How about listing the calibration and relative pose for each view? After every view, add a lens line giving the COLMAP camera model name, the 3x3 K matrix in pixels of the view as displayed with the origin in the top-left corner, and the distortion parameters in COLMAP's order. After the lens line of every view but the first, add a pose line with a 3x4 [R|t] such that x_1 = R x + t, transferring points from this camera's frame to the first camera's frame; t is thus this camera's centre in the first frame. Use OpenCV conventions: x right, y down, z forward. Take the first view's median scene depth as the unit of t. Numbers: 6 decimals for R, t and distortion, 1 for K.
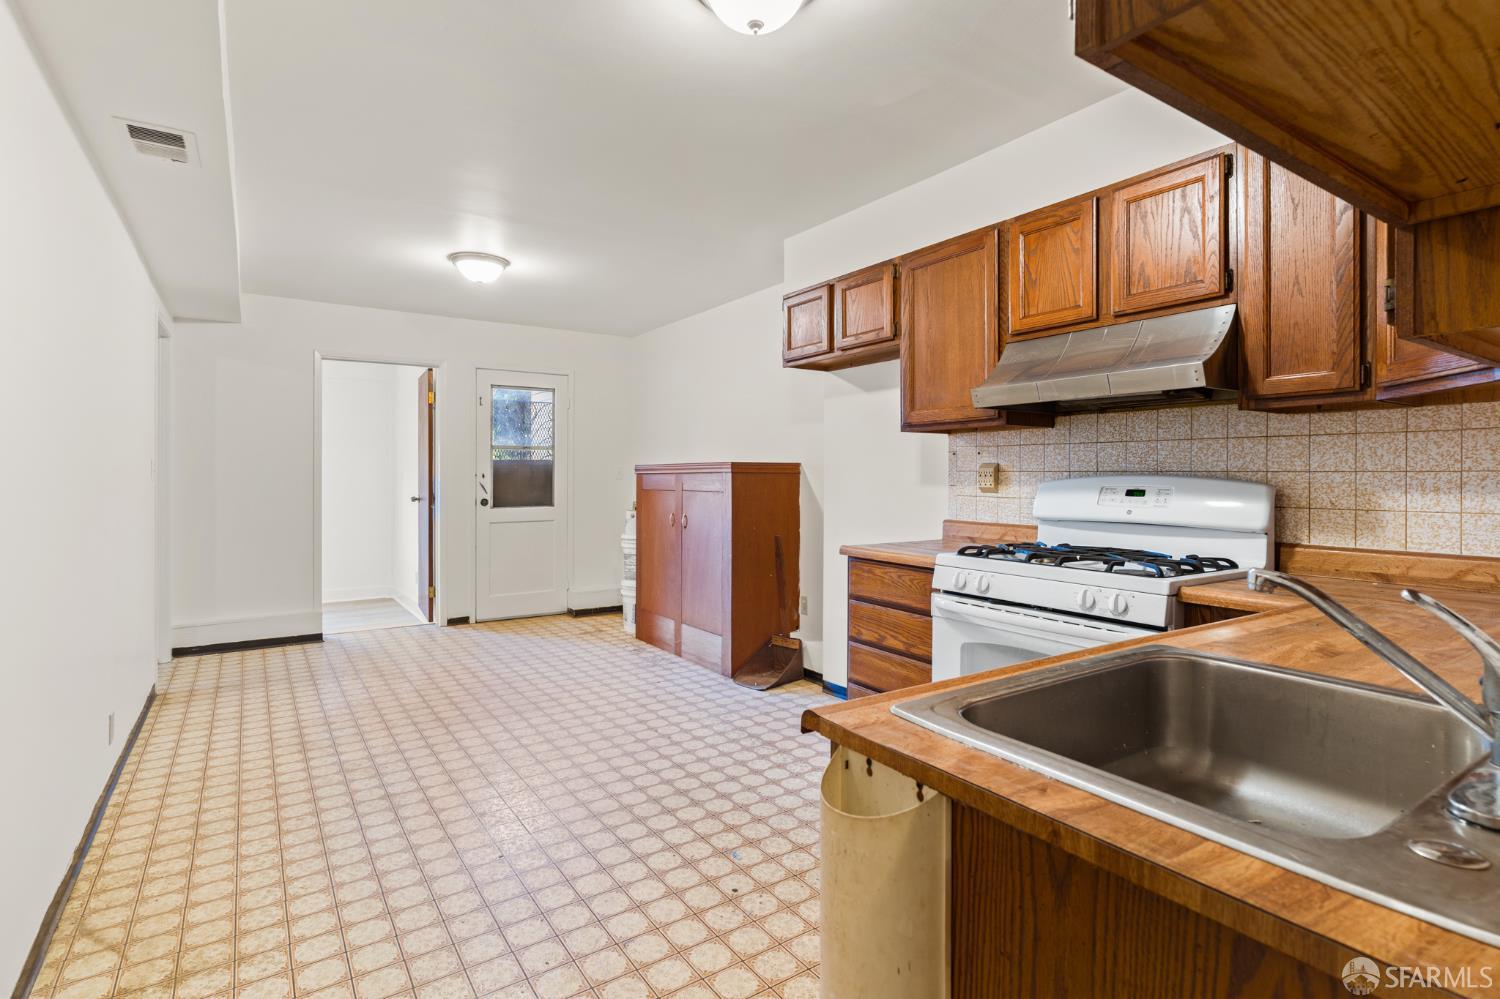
lens RADIAL K [[742.8, 0, 748.0], [0, 742.8, 472.3], [0, 0, 1]] dist [-0.000948, -0.000109]
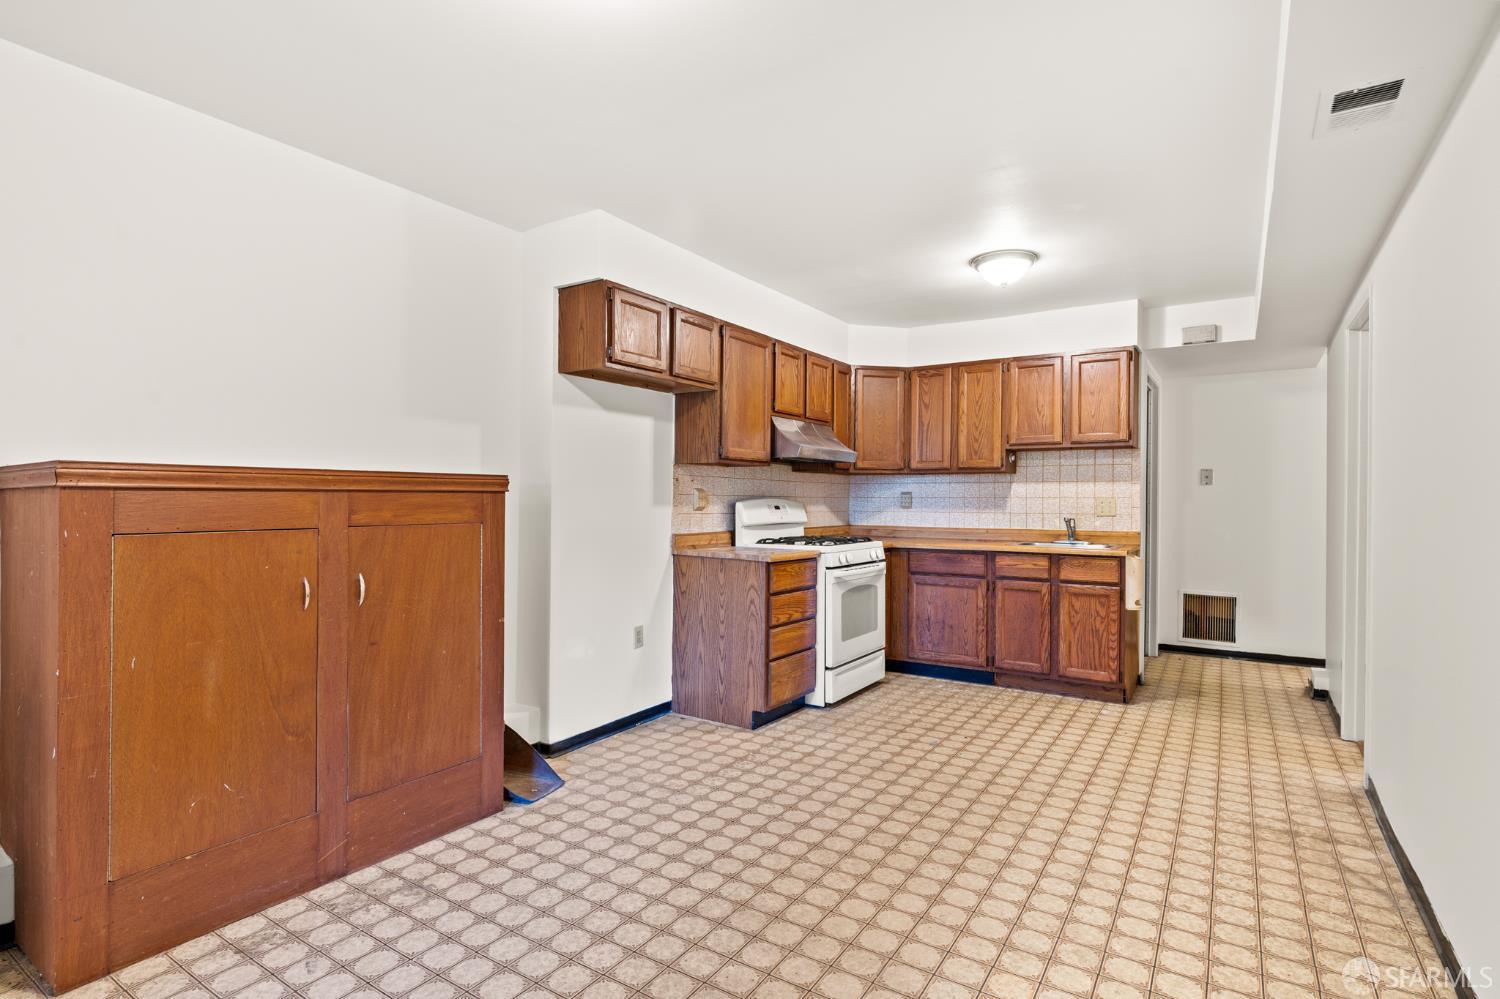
lens RADIAL K [[745.0, 0, 750.0], [0, 745.0, 499.5], [0, 0, 1]] dist [-0.000380, 0.000922]
pose [[-0.390260, -0.004557, 0.920693, -1.070283], [-0.012317, 0.999924, -0.000272, 0.007316], [-0.920622, -0.011447, -0.390287, 1.614784]]
